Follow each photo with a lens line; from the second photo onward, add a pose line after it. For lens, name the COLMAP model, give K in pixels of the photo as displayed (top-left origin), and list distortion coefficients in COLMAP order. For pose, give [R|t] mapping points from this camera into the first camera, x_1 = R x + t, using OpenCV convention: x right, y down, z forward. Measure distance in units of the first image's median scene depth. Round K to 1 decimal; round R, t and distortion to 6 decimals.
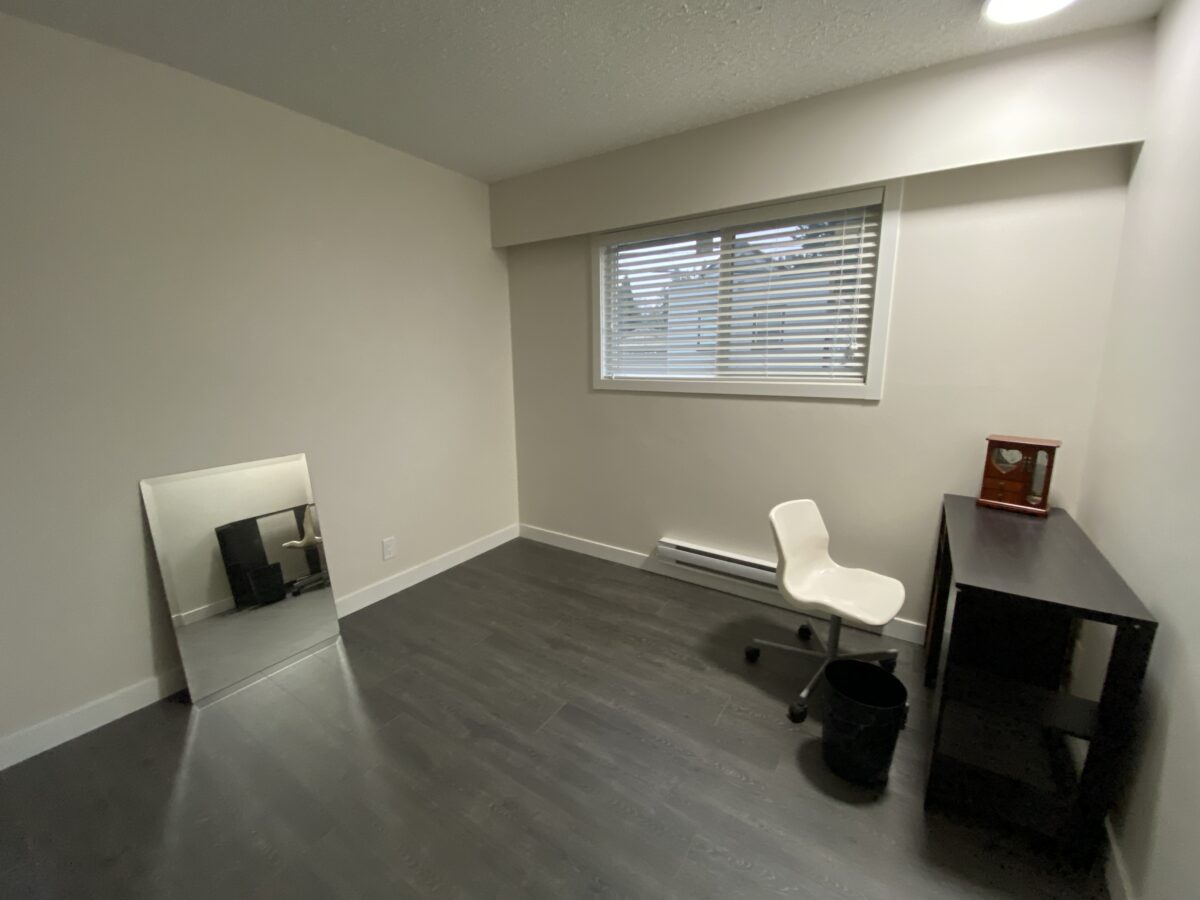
lens RADIAL K [[486.2, 0, 570.5], [0, 486.2, 435.3], [0, 0, 1]] dist [0.000126, -0.010591]
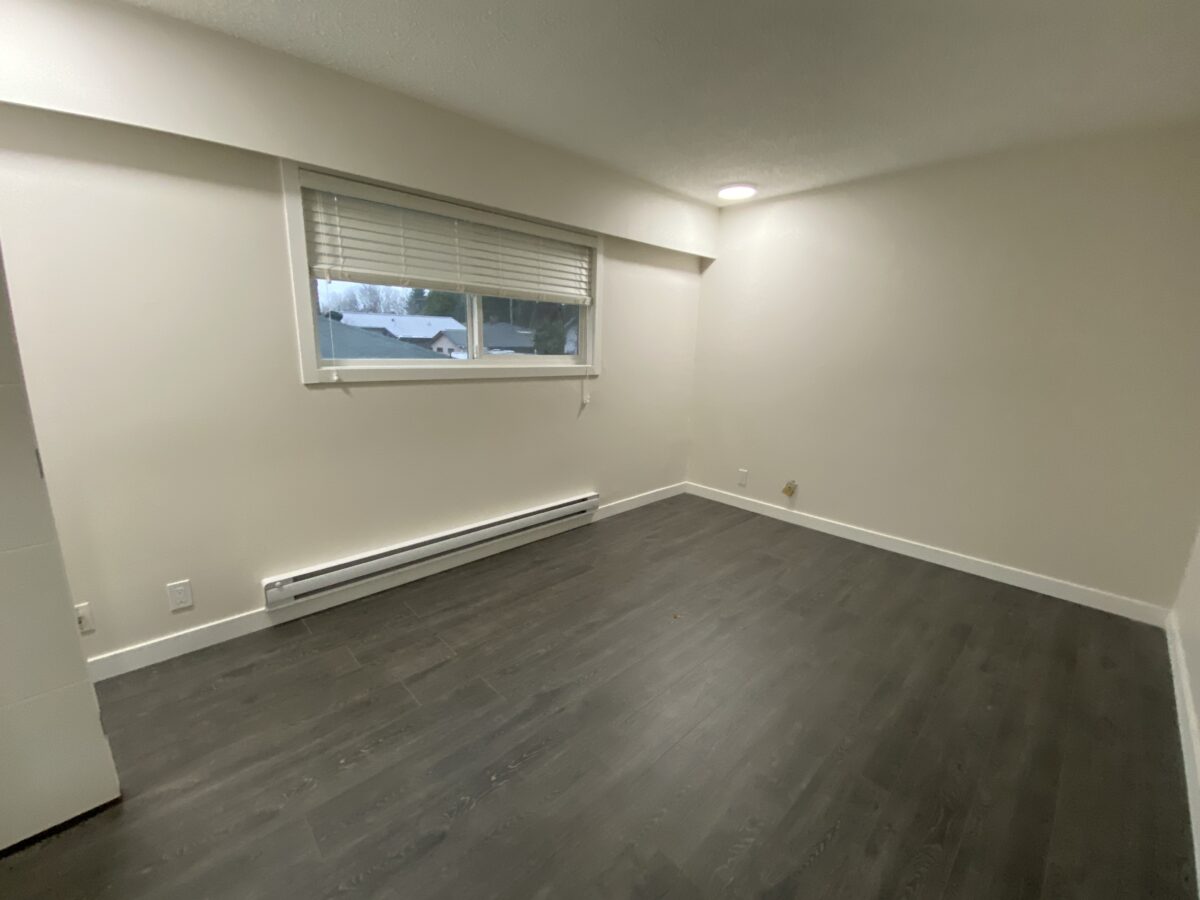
lens RADIAL K [[495.9, 0, 600.0], [0, 495.9, 450.0], [0, 0, 1]] dist [0.019237, -0.018066]
pose [[0.170797, -0.188616, 0.967084, -0.871646], [0.138935, 0.976310, 0.165878, -0.088366], [-0.975462, 0.106030, 0.192956, 0.628488]]
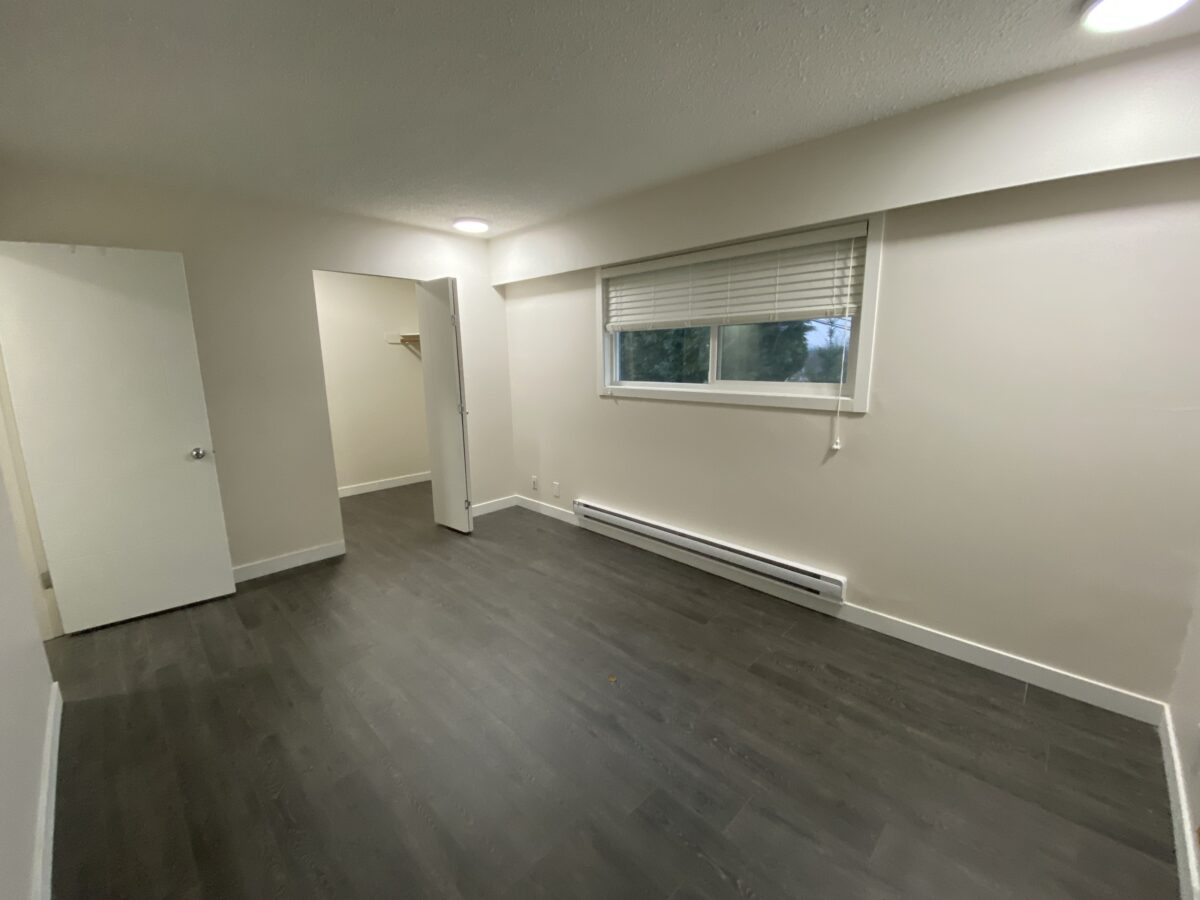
lens RADIAL K [[481.1, 0, 609.0], [0, 481.1, 453.3], [0, 0, 1]] dist [-0.000424, -0.010685]
pose [[0.986708, 0.047180, -0.155503, 0.213273], [-0.044885, 0.998826, 0.018240, 0.022857], [0.156181, -0.011018, 0.987667, -0.150278]]
